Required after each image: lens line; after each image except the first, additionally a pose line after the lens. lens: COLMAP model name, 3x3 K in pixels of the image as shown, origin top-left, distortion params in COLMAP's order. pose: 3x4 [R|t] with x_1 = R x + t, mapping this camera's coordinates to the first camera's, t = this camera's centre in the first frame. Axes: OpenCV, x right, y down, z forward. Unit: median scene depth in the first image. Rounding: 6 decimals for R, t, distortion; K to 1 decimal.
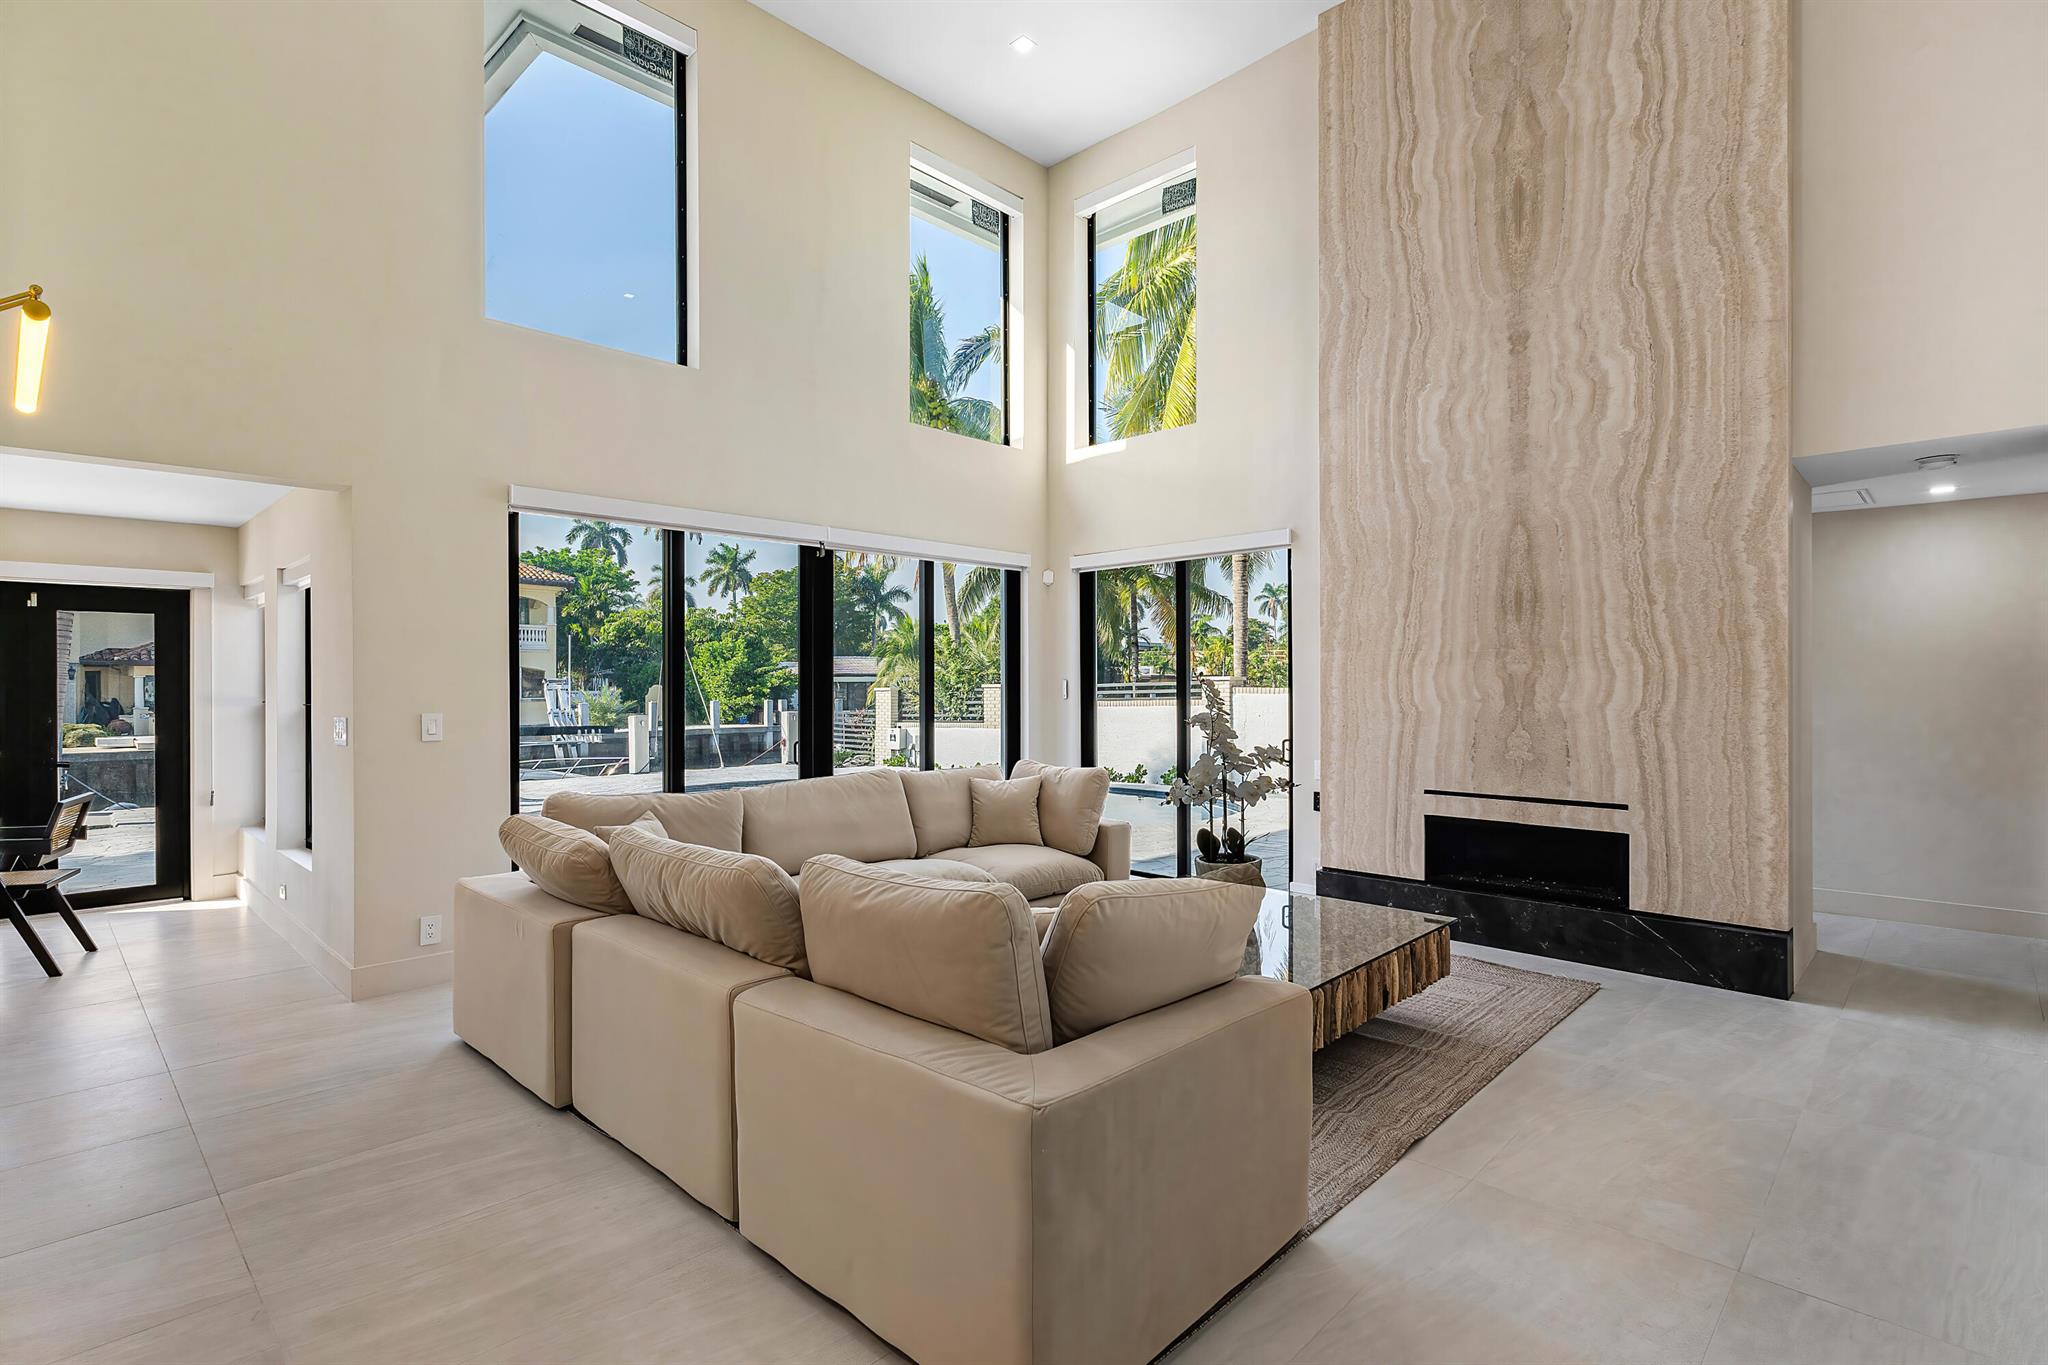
lens RADIAL K [[1001.2, 0, 1022.9], [0, 1001.2, 699.1], [0, 0, 1]] dist [0.004462, -0.000864]
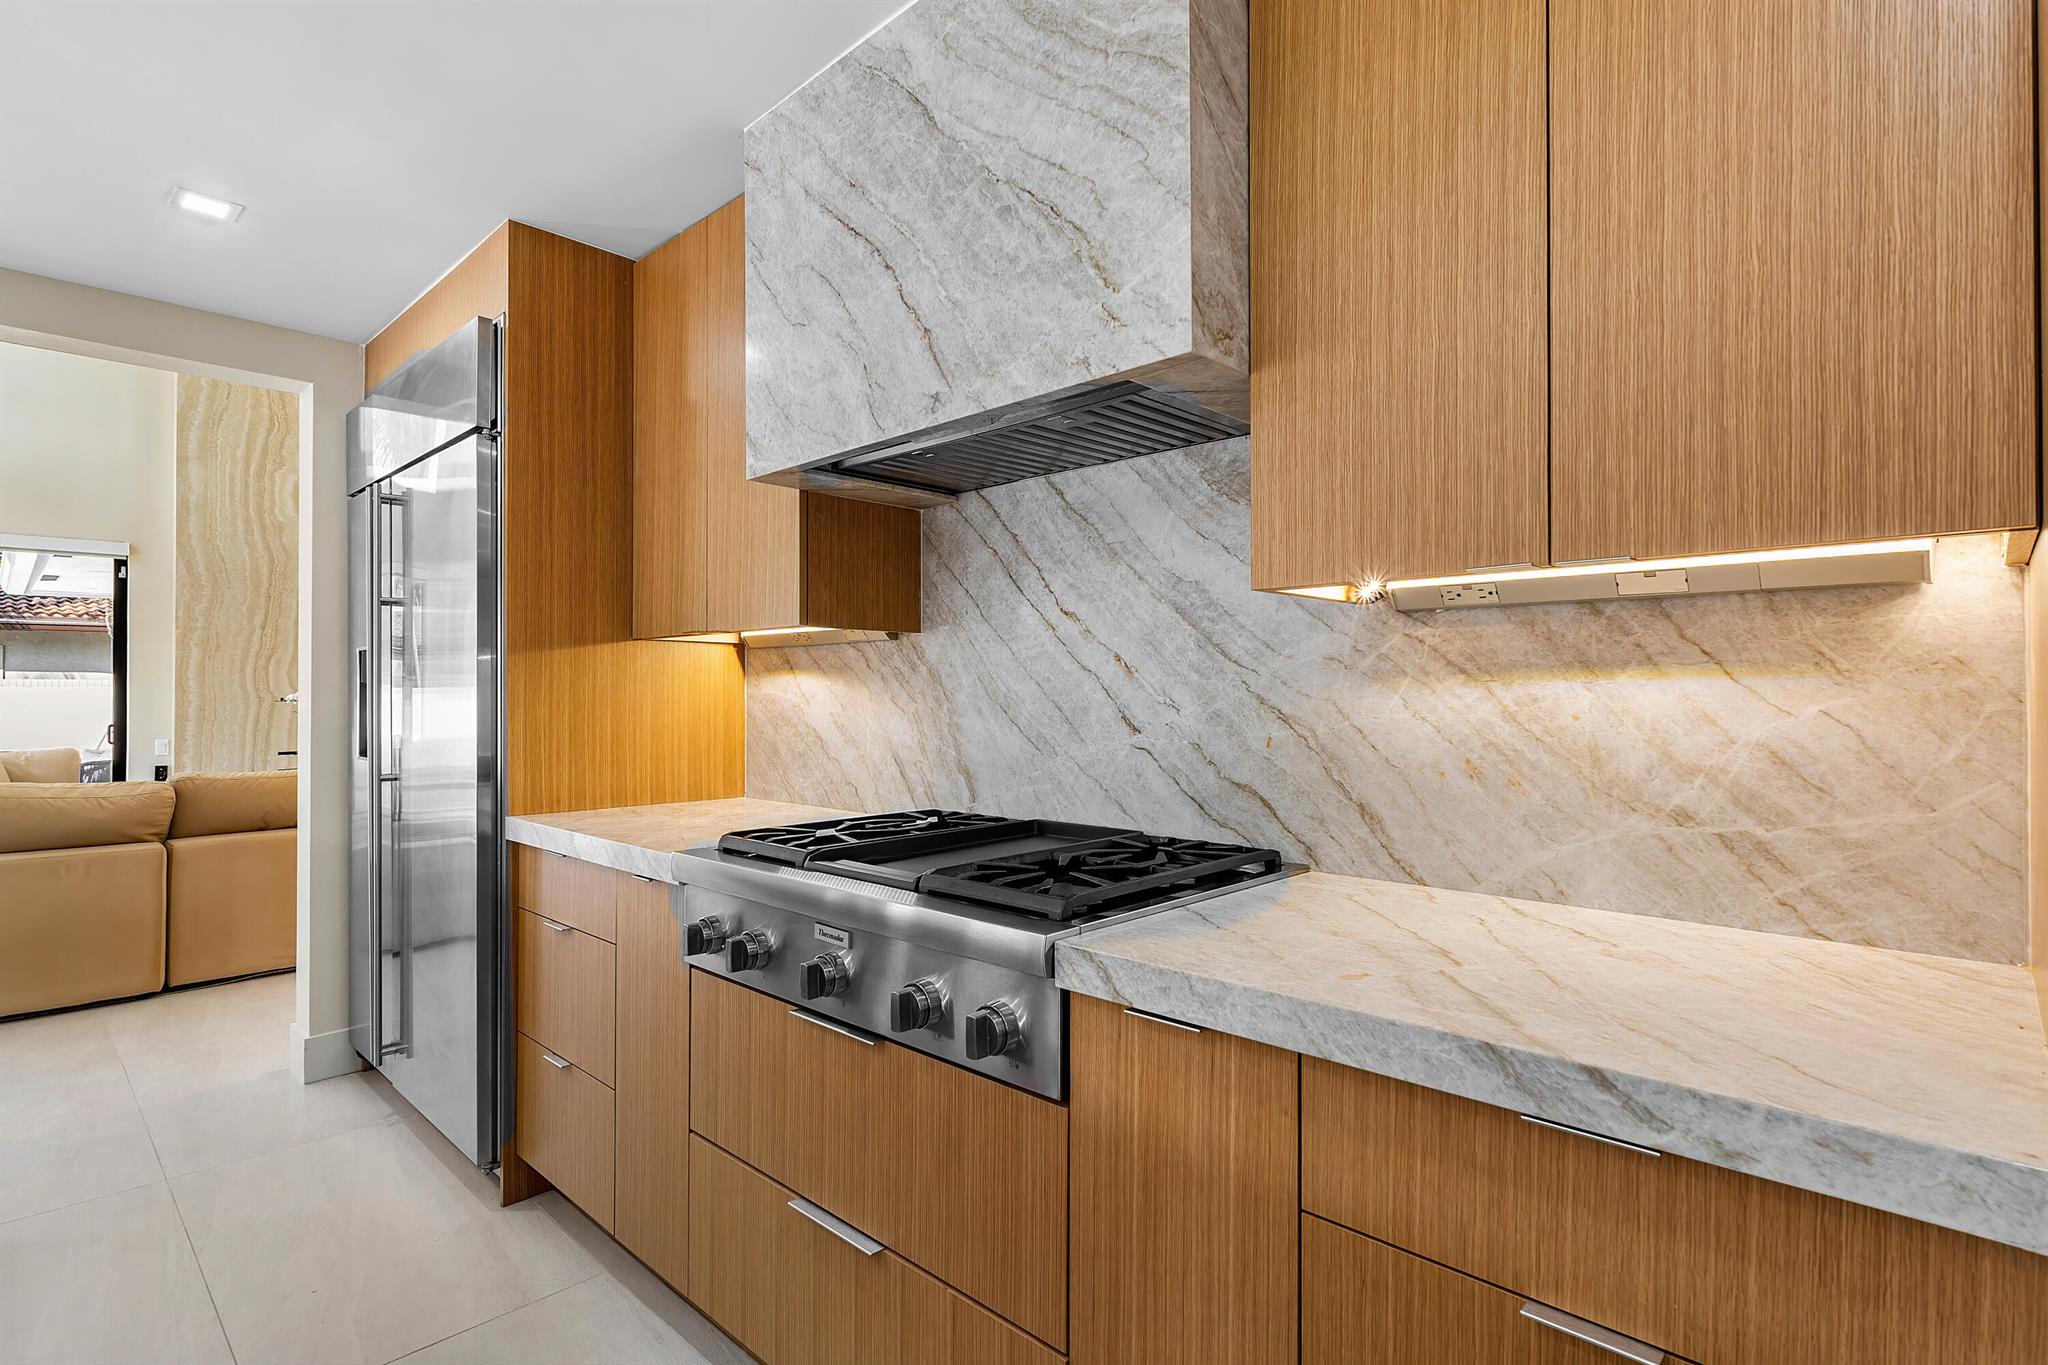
lens RADIAL K [[1001.2, 0, 1044.8], [0, 1001.2, 686.7], [0, 0, 1]] dist [0.004462, -0.000864]
pose [[-0.025584, 0.009096, 0.999631, -1.065671], [0.017706, 0.999806, -0.008644, 0.030747], [-0.999516, 0.017478, -0.025740, -0.041214]]
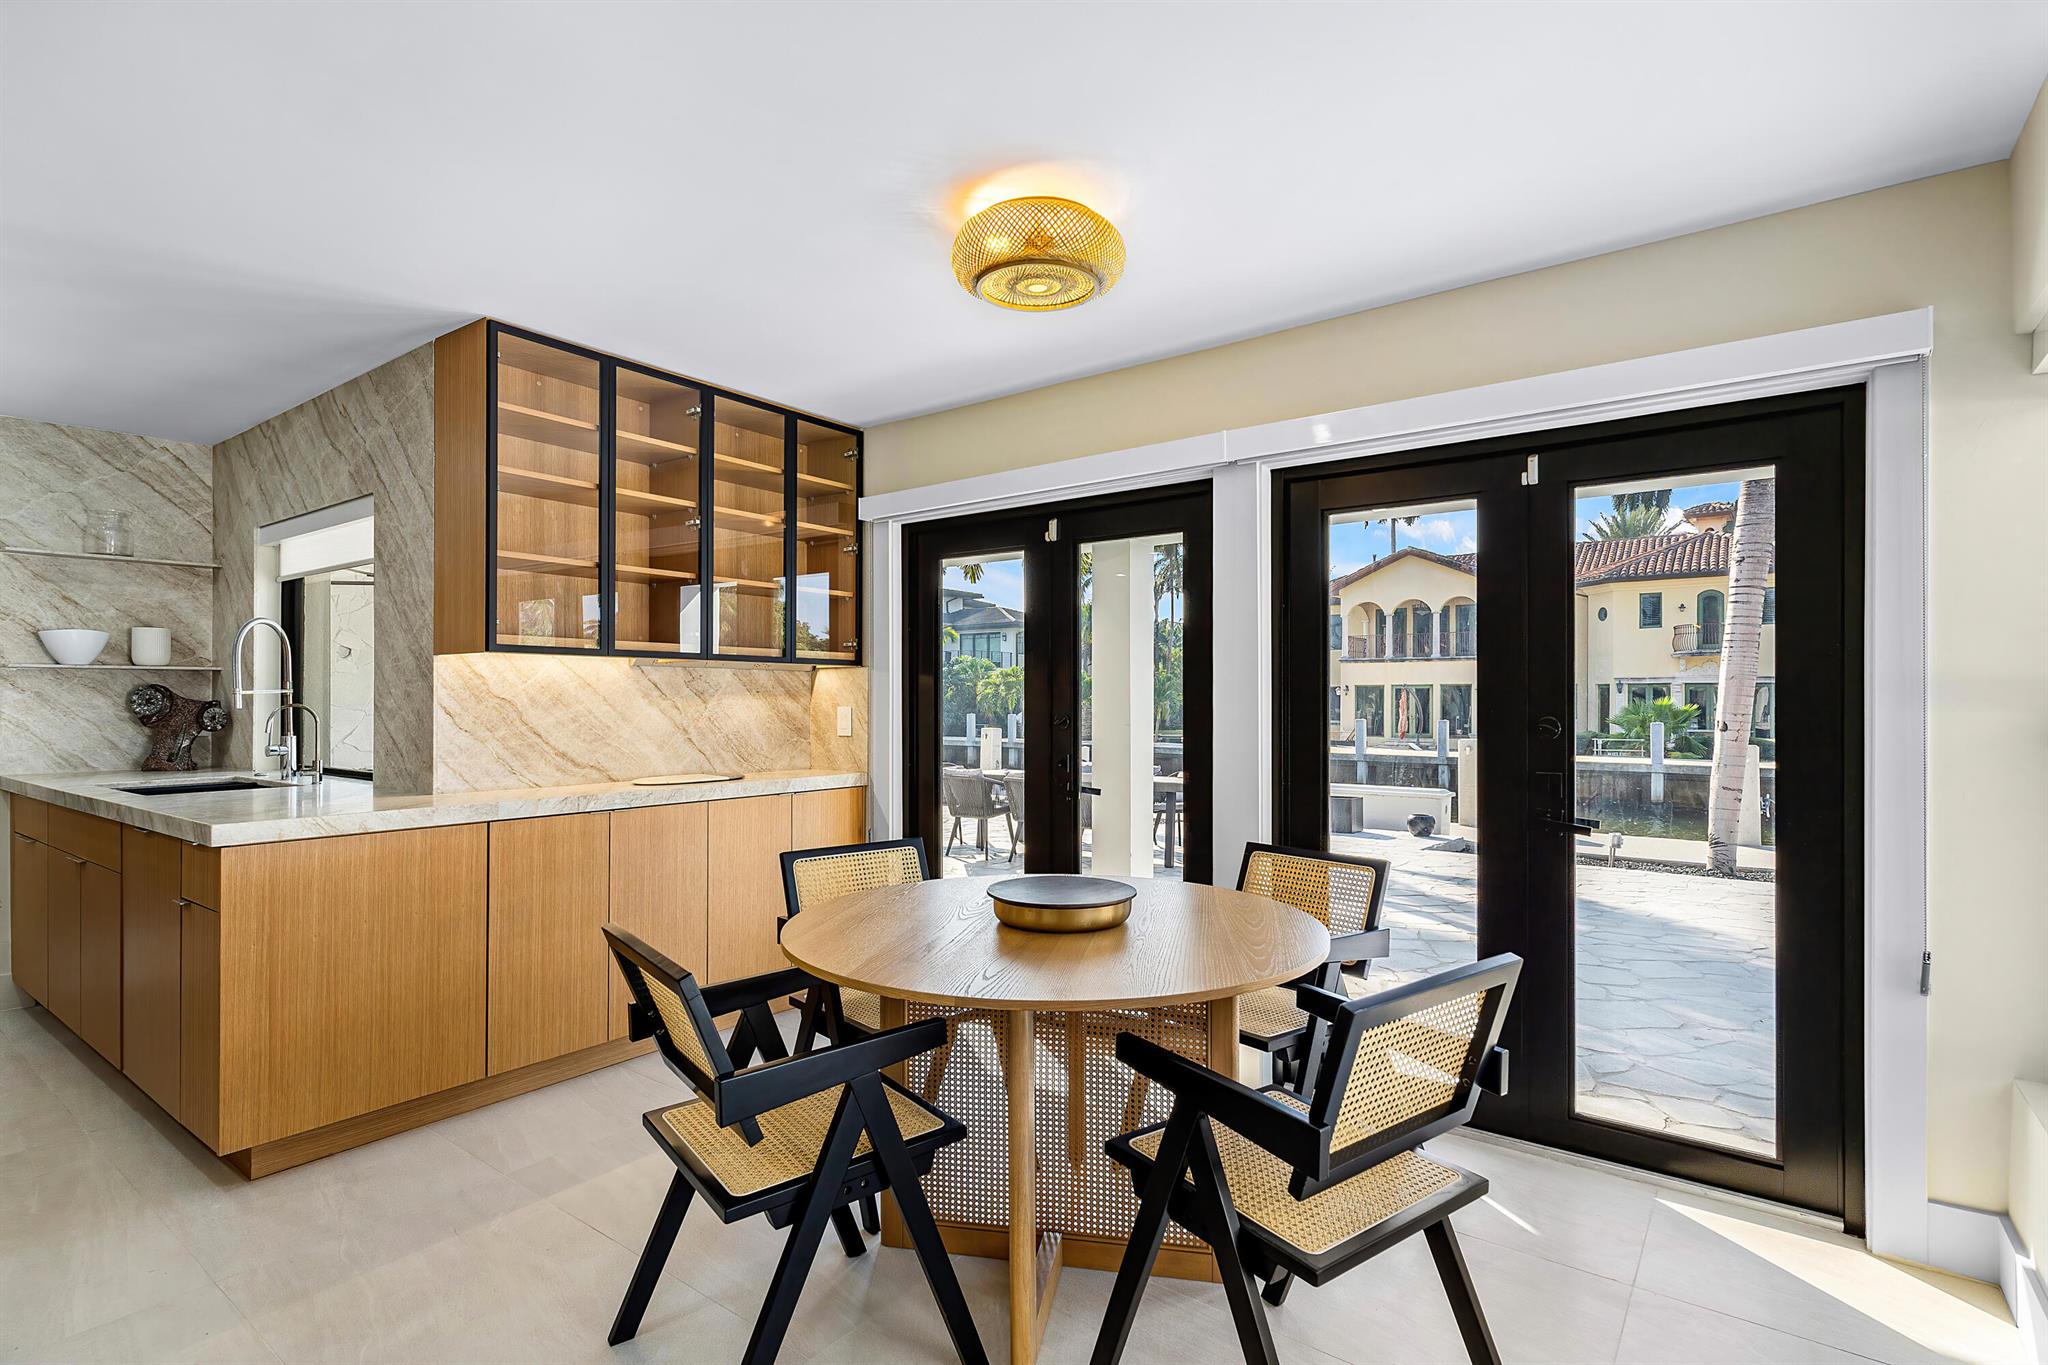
lens RADIAL K [[1001.2, 0, 1031.5], [0, 1001.2, 686.4], [0, 0, 1]] dist [0.004462, -0.000864]
pose [[0.132175, -0.010745, -0.991168, -0.619653], [-0.018916, 0.999732, -0.013360, 0.013276], [0.991046, 0.020514, 0.131936, 0.792941]]
